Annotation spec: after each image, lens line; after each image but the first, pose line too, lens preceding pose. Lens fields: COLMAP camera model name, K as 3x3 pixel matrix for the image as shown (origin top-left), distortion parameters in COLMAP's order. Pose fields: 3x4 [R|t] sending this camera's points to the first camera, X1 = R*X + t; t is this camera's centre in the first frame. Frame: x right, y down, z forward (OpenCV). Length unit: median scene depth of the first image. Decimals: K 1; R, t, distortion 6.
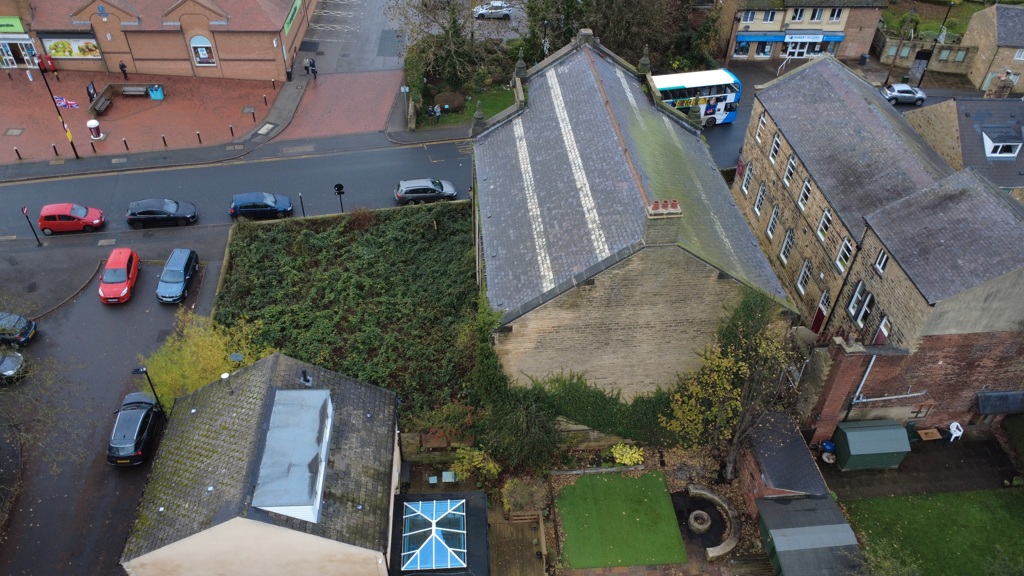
lens RADIAL K [[766.6, 0, 514.0], [0, 766.6, 287.4], [0, 0, 1]] dist [0.003894, 0.002017]
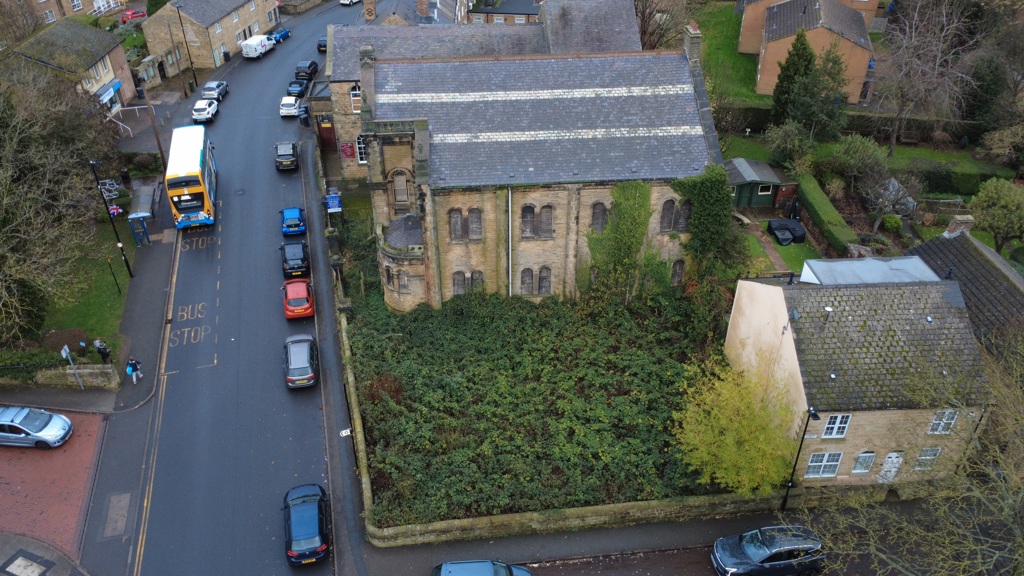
lens RADIAL K [[766.6, 0, 514.0], [0, 766.6, 287.4], [0, 0, 1]] dist [0.003894, 0.002017]
pose [[0.009449, -0.595206, 0.803517, -0.988655], [0.661129, 0.606581, 0.441551, -0.527274], [-0.750213, 0.527056, 0.399240, 0.740290]]
